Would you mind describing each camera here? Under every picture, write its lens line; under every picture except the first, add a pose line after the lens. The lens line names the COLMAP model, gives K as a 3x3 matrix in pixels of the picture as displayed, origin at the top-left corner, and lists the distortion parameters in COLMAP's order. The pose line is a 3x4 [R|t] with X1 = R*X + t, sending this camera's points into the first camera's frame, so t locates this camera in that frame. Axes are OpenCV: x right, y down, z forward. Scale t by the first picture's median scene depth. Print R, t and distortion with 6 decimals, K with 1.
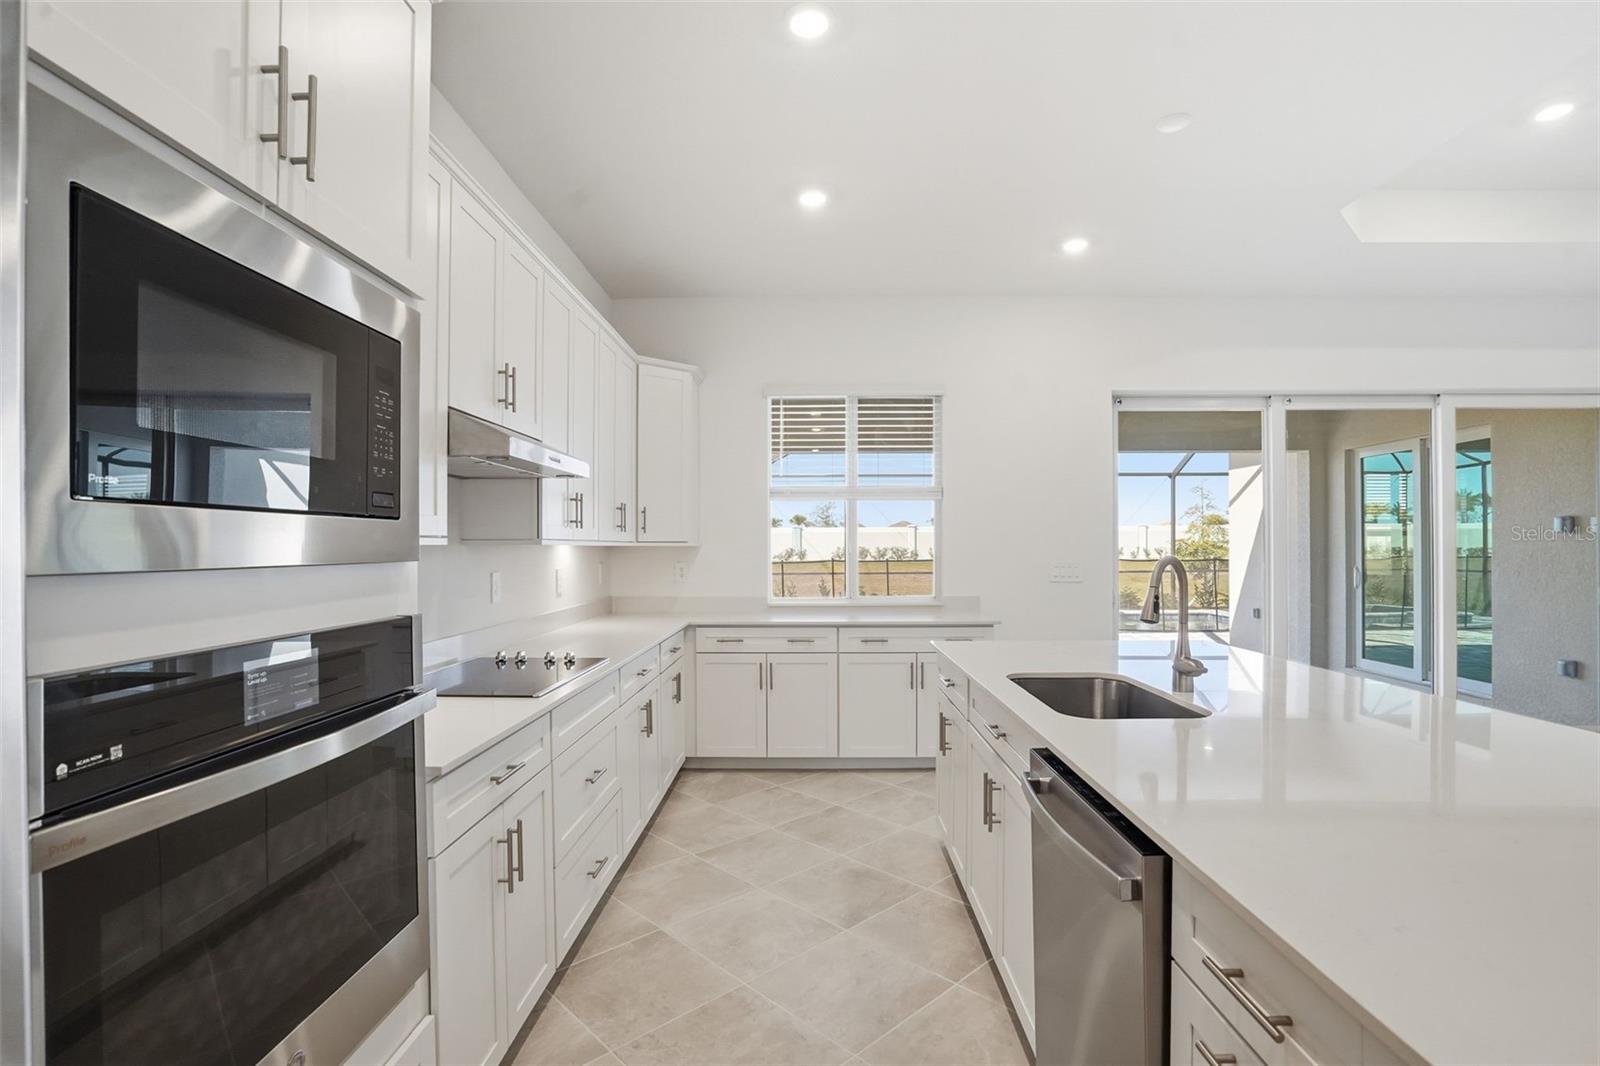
lens RADIAL K [[752.1, 0, 807.2], [0, 752.1, 536.0], [0, 0, 1]] dist [-0.012891, 0.000601]
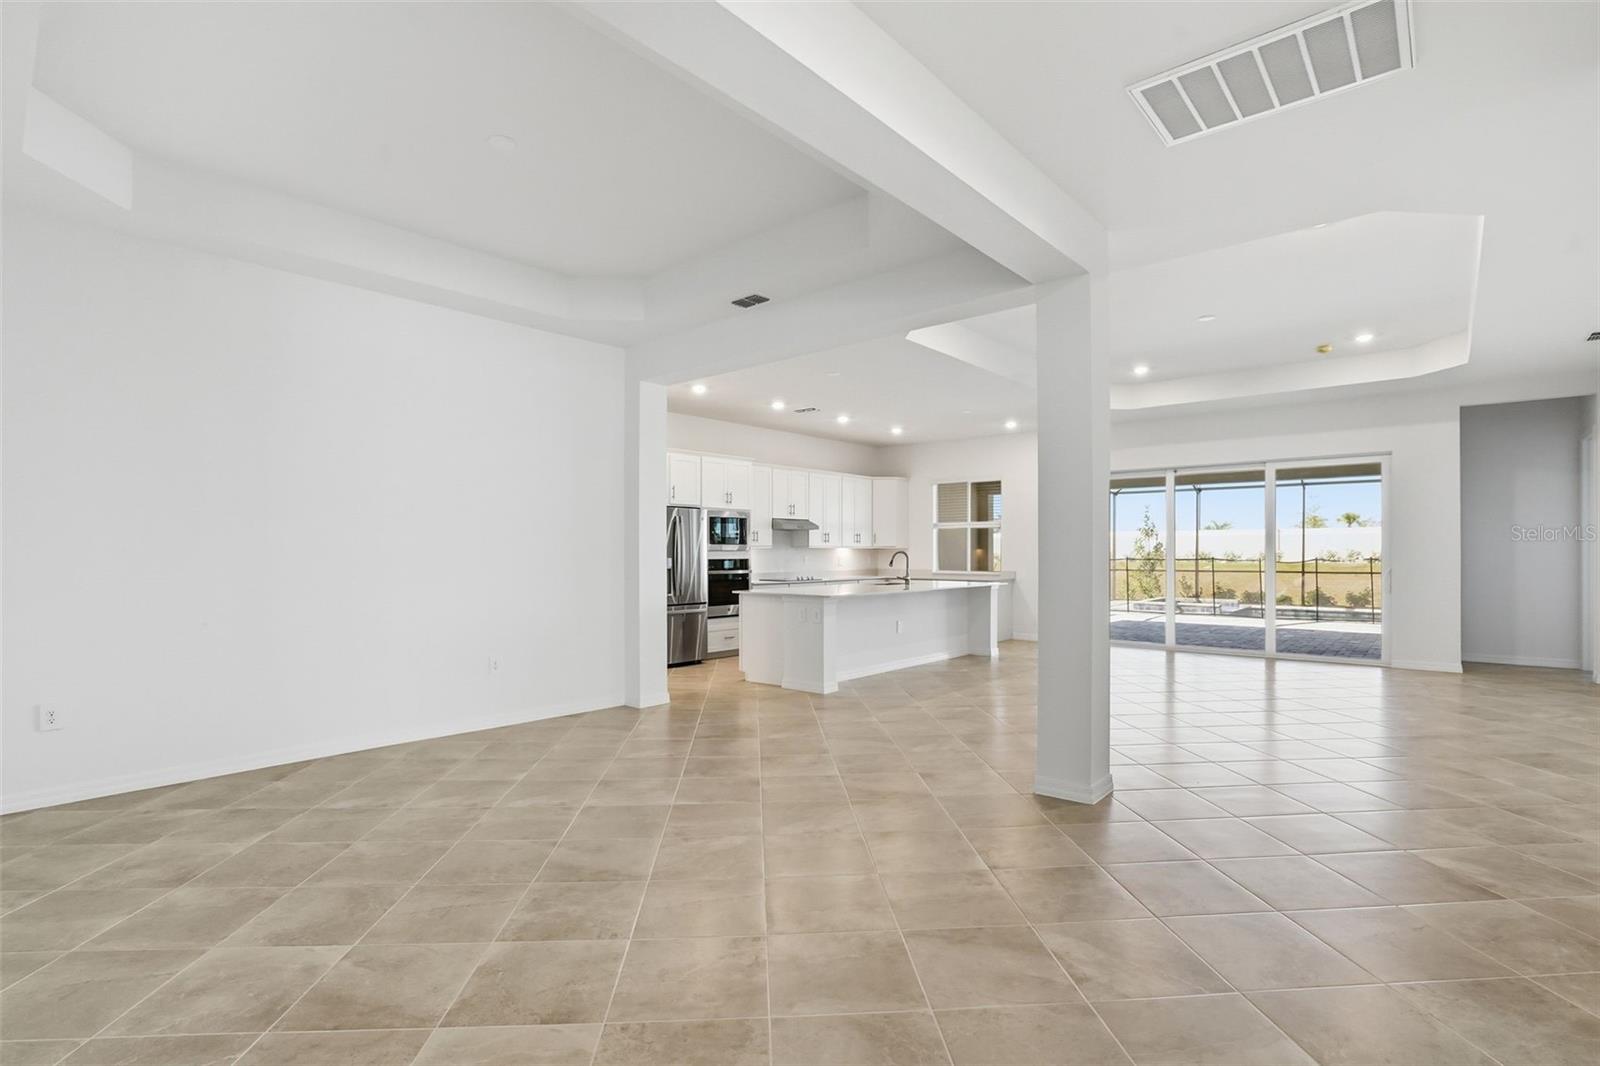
lens RADIAL K [[752.1, 0, 807.2], [0, 752.1, 536.0], [0, 0, 1]] dist [-0.012891, 0.000601]
pose [[0.760566, -0.009148, -0.649196, 1.170131], [0.007214, 0.999958, -0.005640, -0.015151], [0.649220, -0.000394, 0.760600, -1.038812]]
